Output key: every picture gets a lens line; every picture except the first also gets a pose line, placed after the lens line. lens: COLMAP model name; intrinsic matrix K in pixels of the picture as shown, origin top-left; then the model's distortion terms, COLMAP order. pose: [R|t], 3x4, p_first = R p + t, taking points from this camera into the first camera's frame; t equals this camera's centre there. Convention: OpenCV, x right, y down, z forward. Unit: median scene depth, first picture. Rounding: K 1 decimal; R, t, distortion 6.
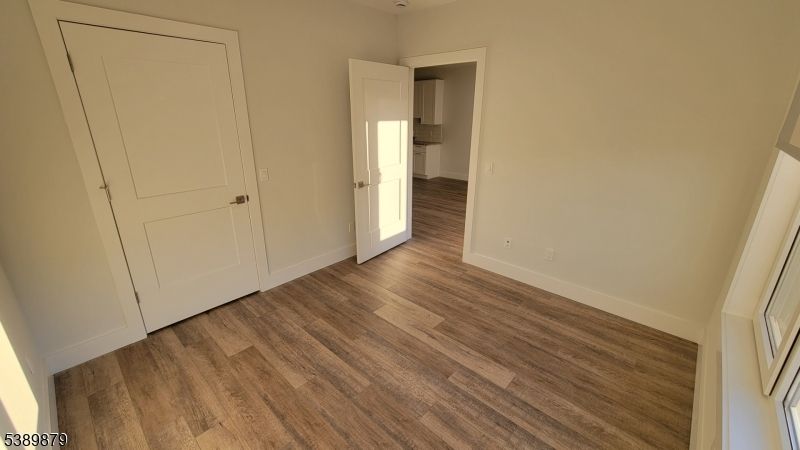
lens RADIAL K [[327.9, 0, 393.7], [0, 327.9, 222.5], [0, 0, 1]] dist [-0.000358, 0.000027]
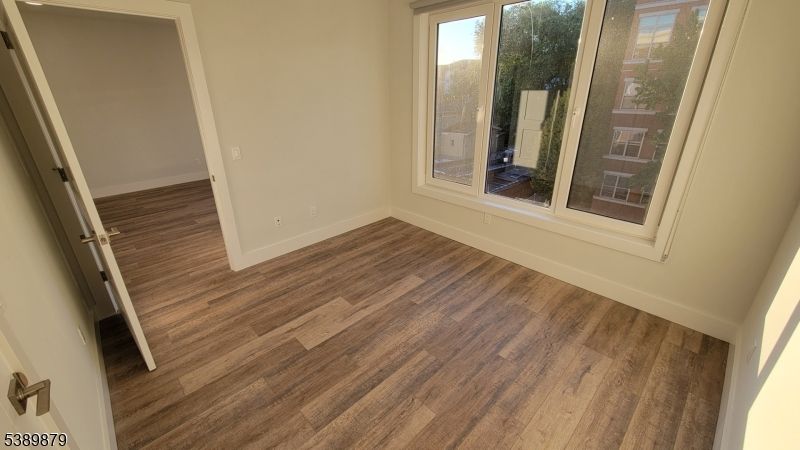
lens RADIAL K [[327.9, 0, 392.4], [0, 327.9, 222.0], [0, 0, 1]] dist [-0.000358, 0.000027]
pose [[0.054439, -0.381095, 0.922932, -0.726328], [0.336932, 0.877103, 0.342297, -0.211017], [-0.939954, 0.292331, 0.176152, 0.653410]]
